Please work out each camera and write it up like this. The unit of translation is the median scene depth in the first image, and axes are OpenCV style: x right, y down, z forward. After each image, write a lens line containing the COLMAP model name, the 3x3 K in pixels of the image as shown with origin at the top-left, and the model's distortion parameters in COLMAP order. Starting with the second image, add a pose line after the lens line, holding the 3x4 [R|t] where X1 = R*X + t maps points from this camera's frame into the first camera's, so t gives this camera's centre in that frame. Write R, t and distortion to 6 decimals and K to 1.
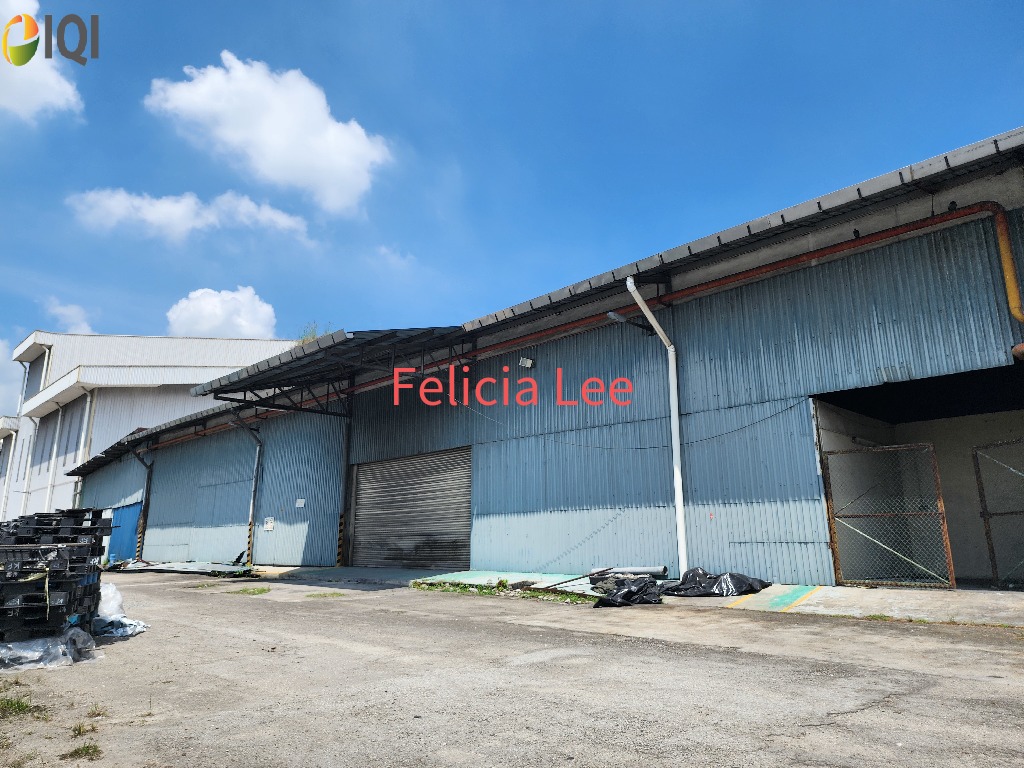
lens RADIAL K [[690.0, 0, 511.4], [0, 690.0, 371.8], [0, 0, 1]] dist [0.080490, -0.064606]
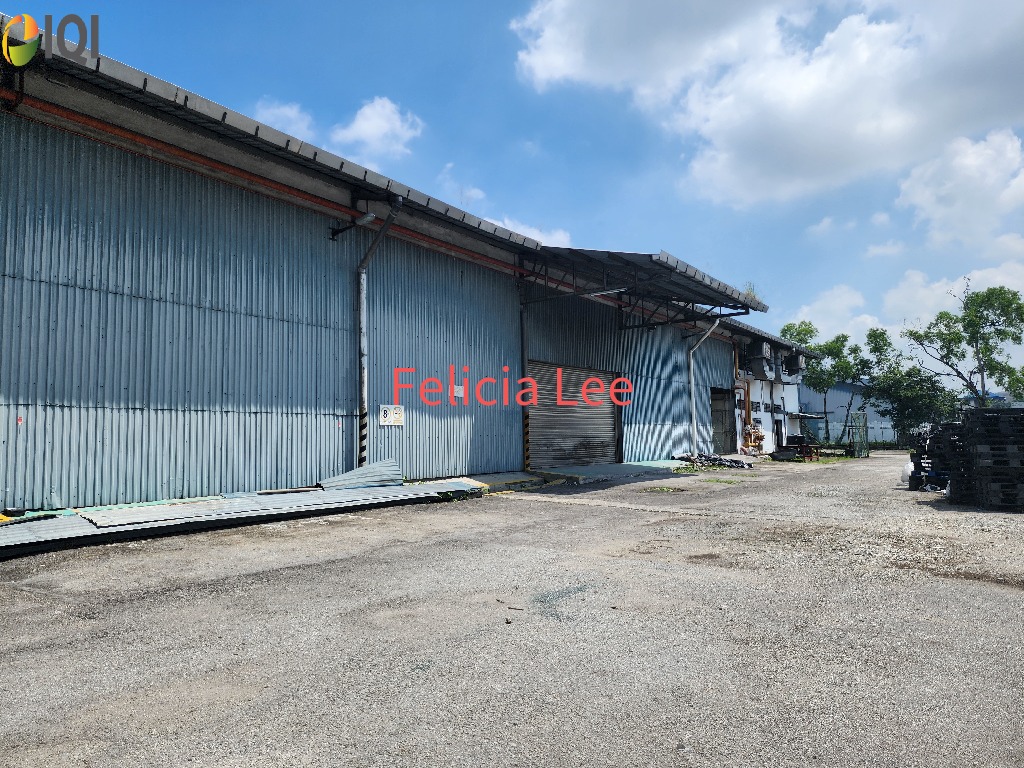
lens RADIAL K [[690.0, 0, 511.4], [0, 690.0, 371.8], [0, 0, 1]] dist [0.080490, -0.064606]
pose [[-0.183318, 0.085153, 0.979359, -1.076869], [-0.240145, 0.962180, -0.128610, 0.264274], [-0.953271, -0.258764, -0.155935, 1.136959]]
